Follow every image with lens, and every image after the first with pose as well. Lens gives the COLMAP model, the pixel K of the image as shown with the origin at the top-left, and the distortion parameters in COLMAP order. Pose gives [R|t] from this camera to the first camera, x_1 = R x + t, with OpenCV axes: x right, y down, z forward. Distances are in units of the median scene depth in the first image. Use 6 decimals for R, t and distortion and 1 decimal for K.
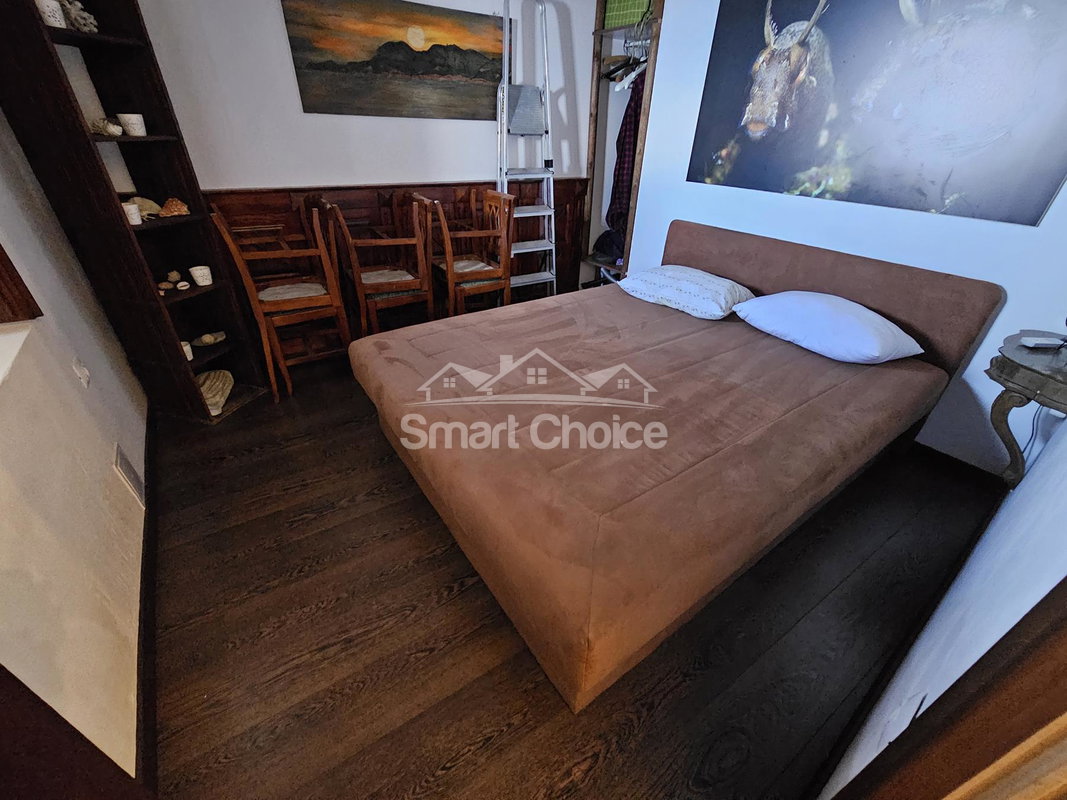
lens RADIAL K [[436.9, 0, 537.4], [0, 436.9, 394.3], [0, 0, 1]] dist [-0.001253, 0.000021]
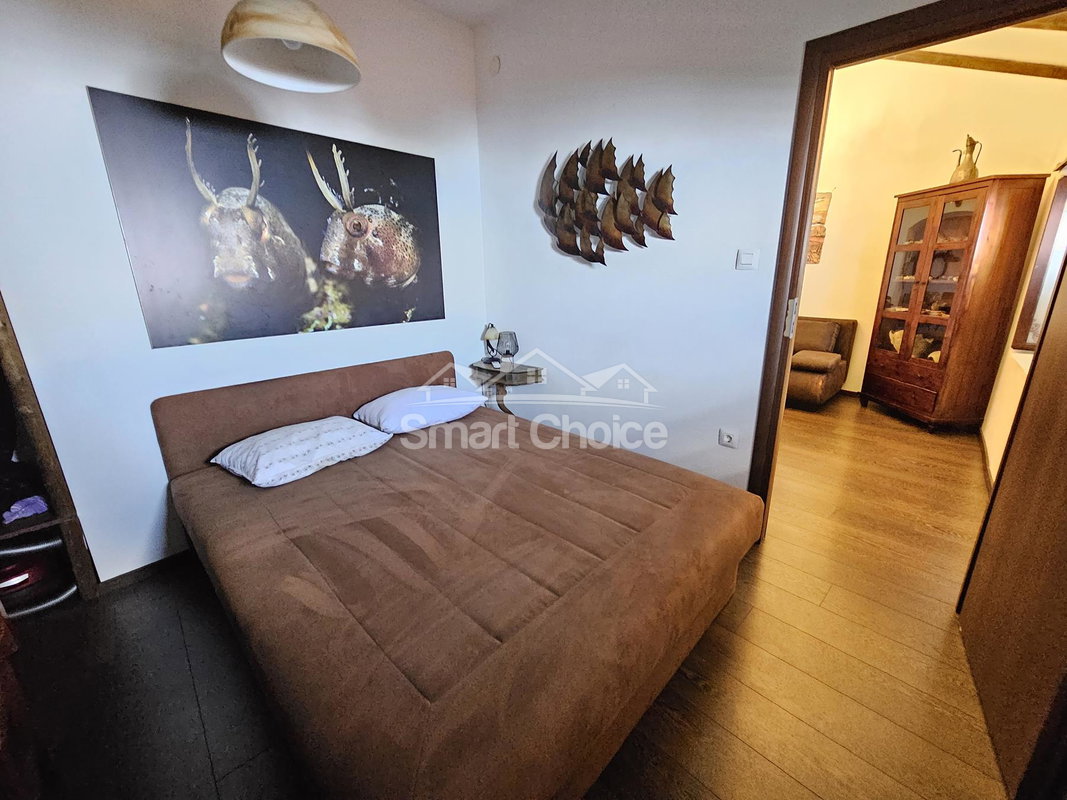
lens RADIAL K [[436.9, 0, 537.4], [0, 436.9, 394.3], [0, 0, 1]] dist [-0.001253, 0.000021]
pose [[-0.180975, -0.289599, 0.939883, -0.600907], [0.520884, 0.782398, 0.341371, -0.435100], [-0.834223, 0.551349, 0.009253, 0.638756]]
